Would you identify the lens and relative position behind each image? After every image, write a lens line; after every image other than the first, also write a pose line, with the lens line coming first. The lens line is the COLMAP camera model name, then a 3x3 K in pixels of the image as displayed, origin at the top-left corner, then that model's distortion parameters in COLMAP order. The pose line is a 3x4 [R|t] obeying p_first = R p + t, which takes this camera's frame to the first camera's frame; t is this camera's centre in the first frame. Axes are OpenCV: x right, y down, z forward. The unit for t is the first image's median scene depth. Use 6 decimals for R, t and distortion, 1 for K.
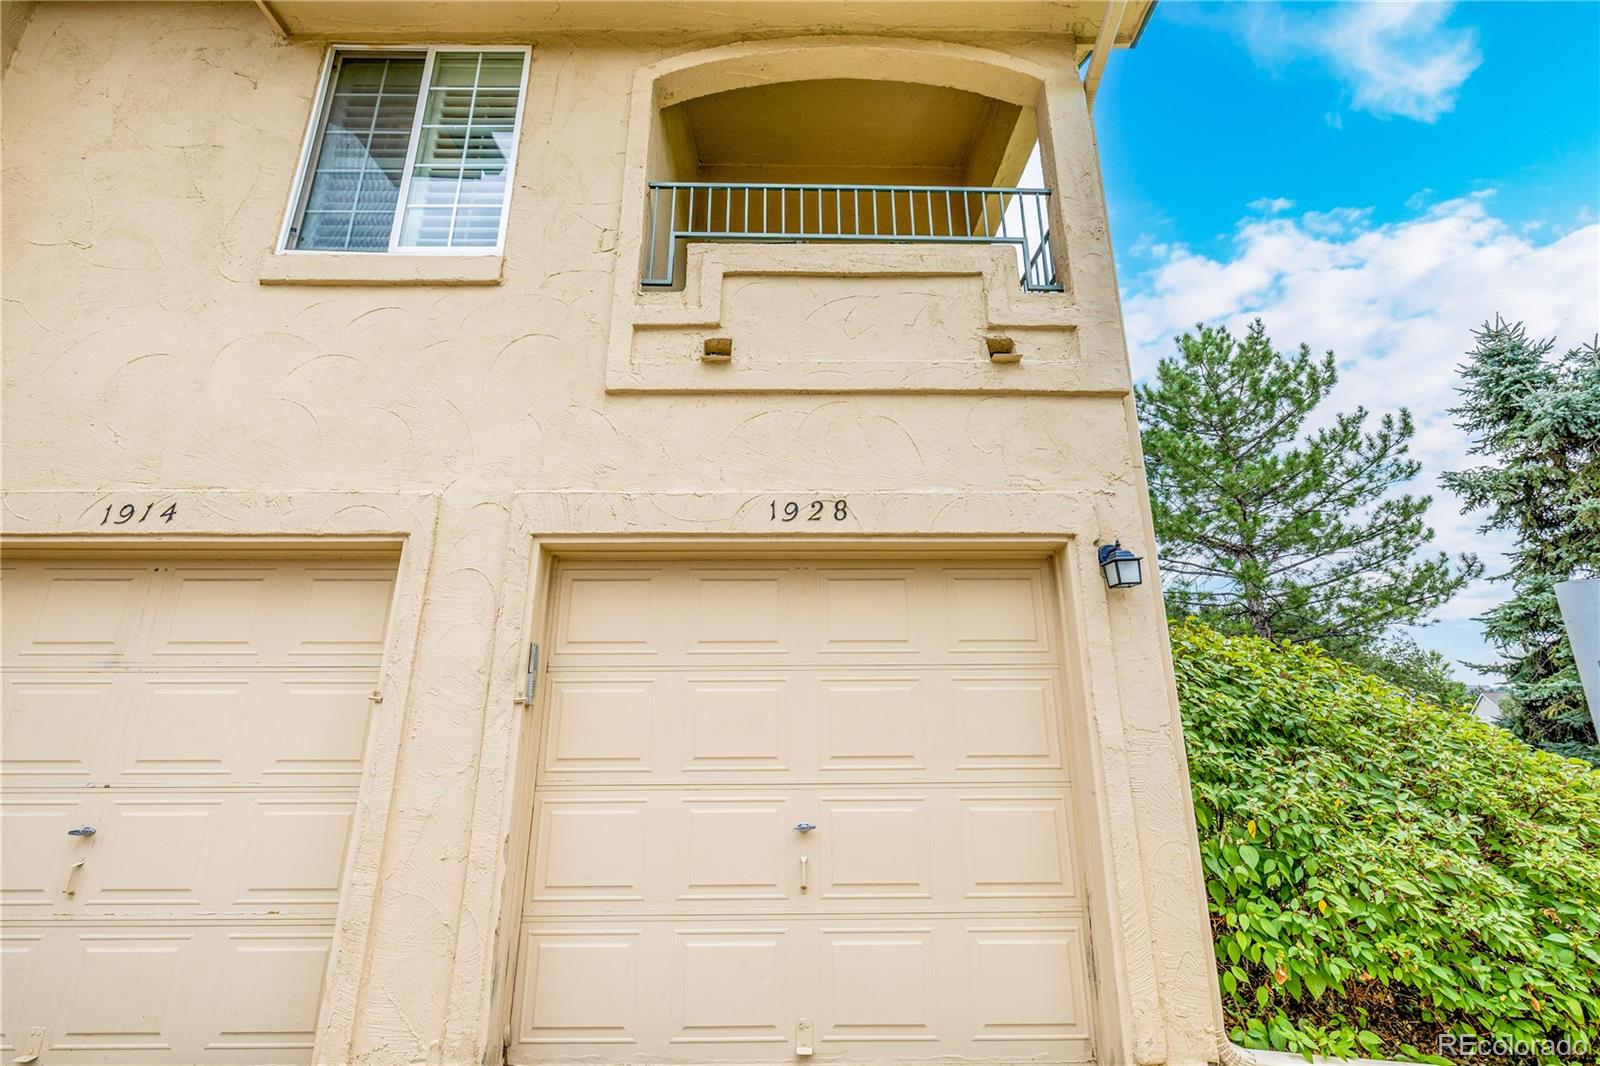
lens RADIAL K [[667.9, 0, 800.4], [0, 667.9, 527.5], [0, 0, 1]] dist [0.001564, -0.000286]
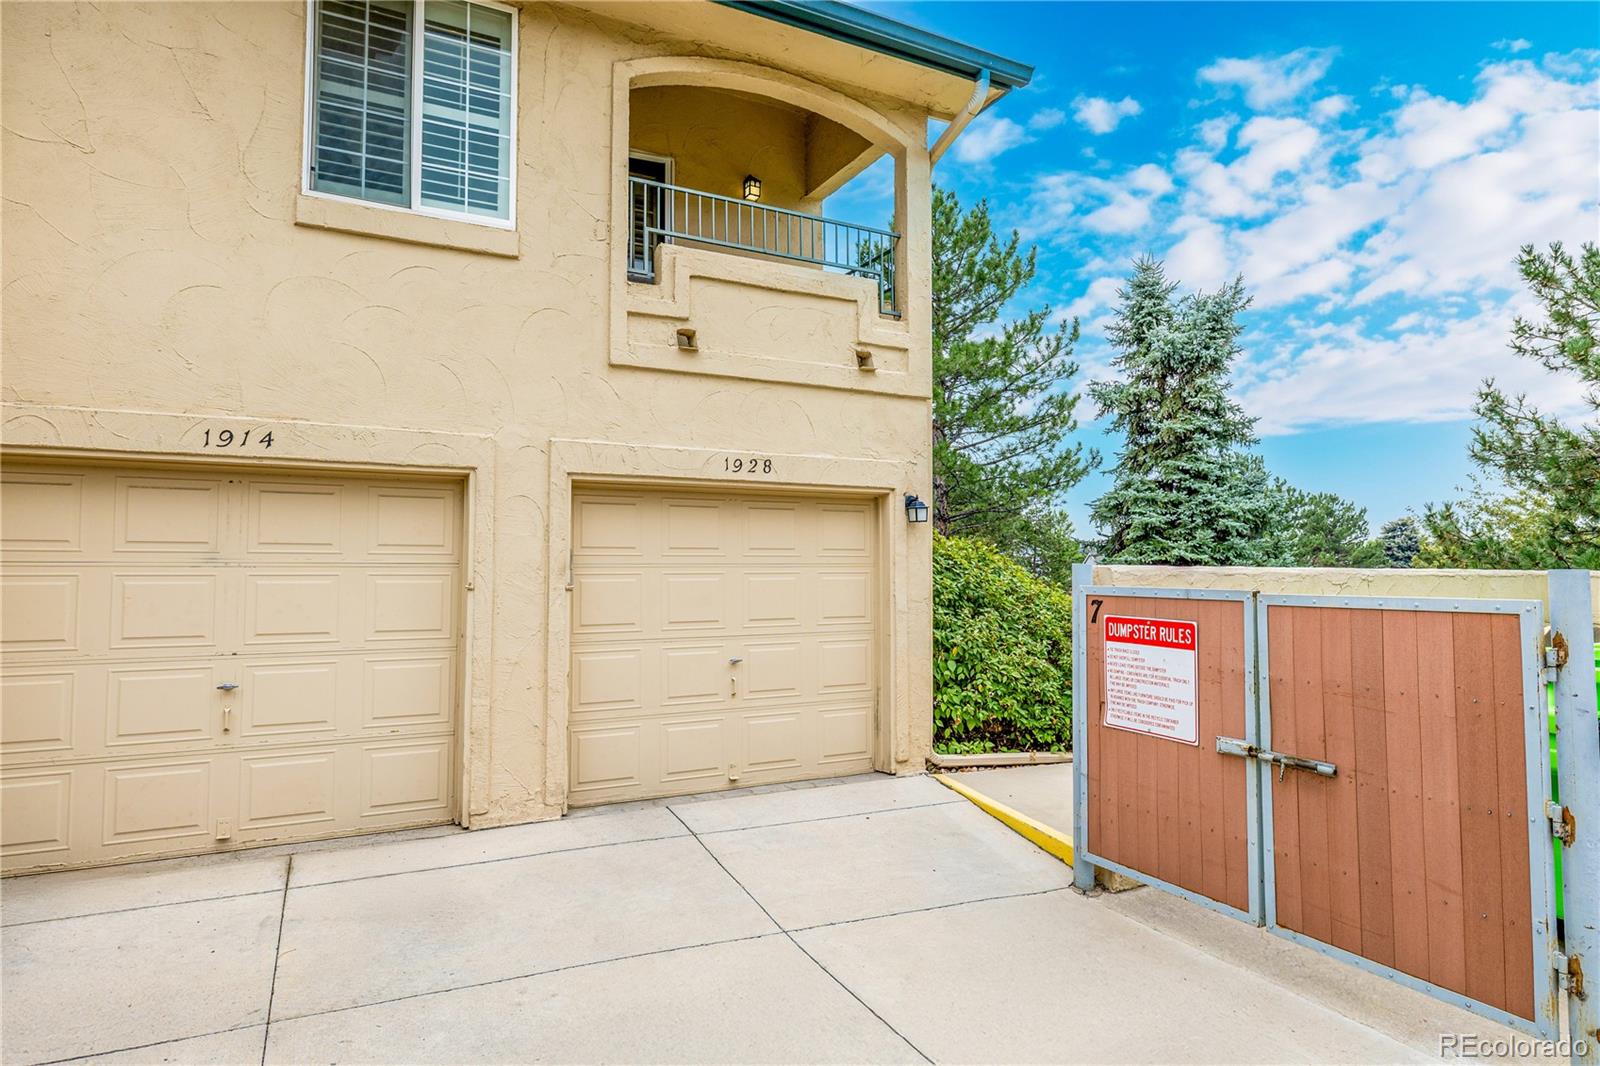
lens RADIAL K [[907.6, 0, 804.8], [0, 907.6, 526.2], [0, 0, 1]] dist [0.002728, 0.000206]
pose [[0.889722, 0.024546, 0.455841, -0.803561], [-0.125254, 0.973357, 0.192061, -0.300442], [-0.438982, -0.227976, 0.869092, -0.872040]]
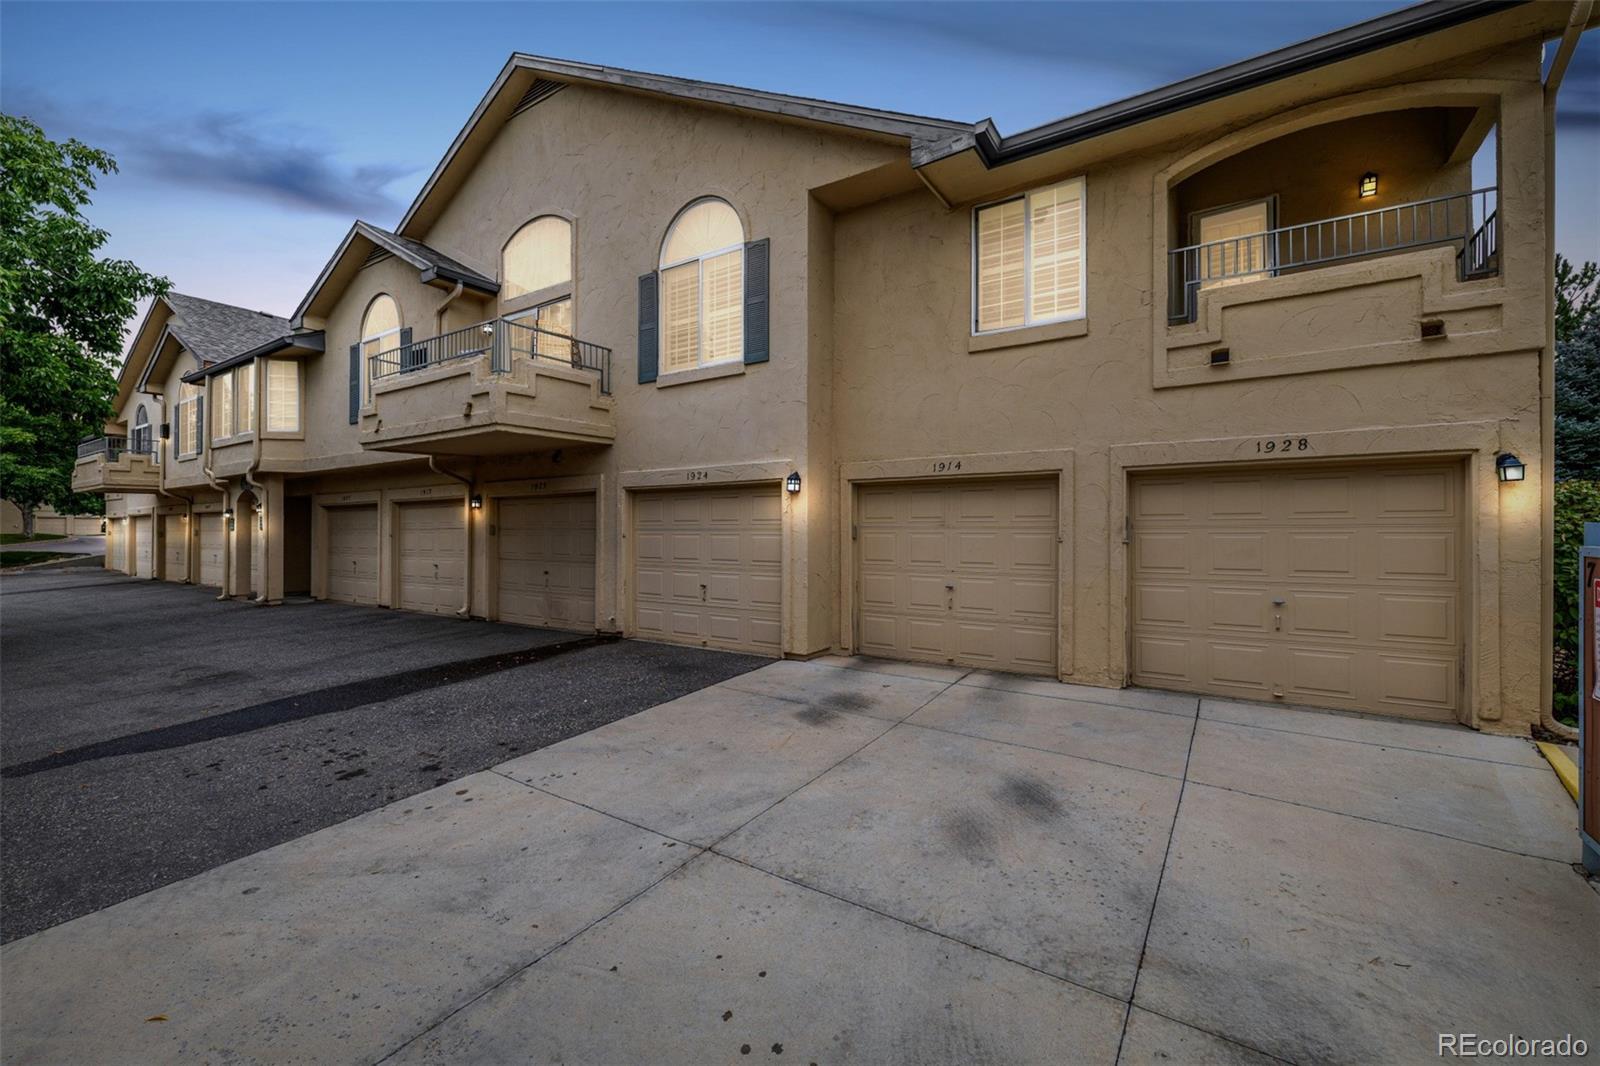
lens RADIAL K [[667.9, 0, 800.6], [0, 667.9, 526.5], [0, 0, 1]] dist [0.001564, -0.000286]
pose [[0.830273, -0.001498, -0.557355, -0.063252], [0.149357, 0.964021, 0.219902, -0.419260], [0.536973, -0.265824, 0.800624, -1.283599]]
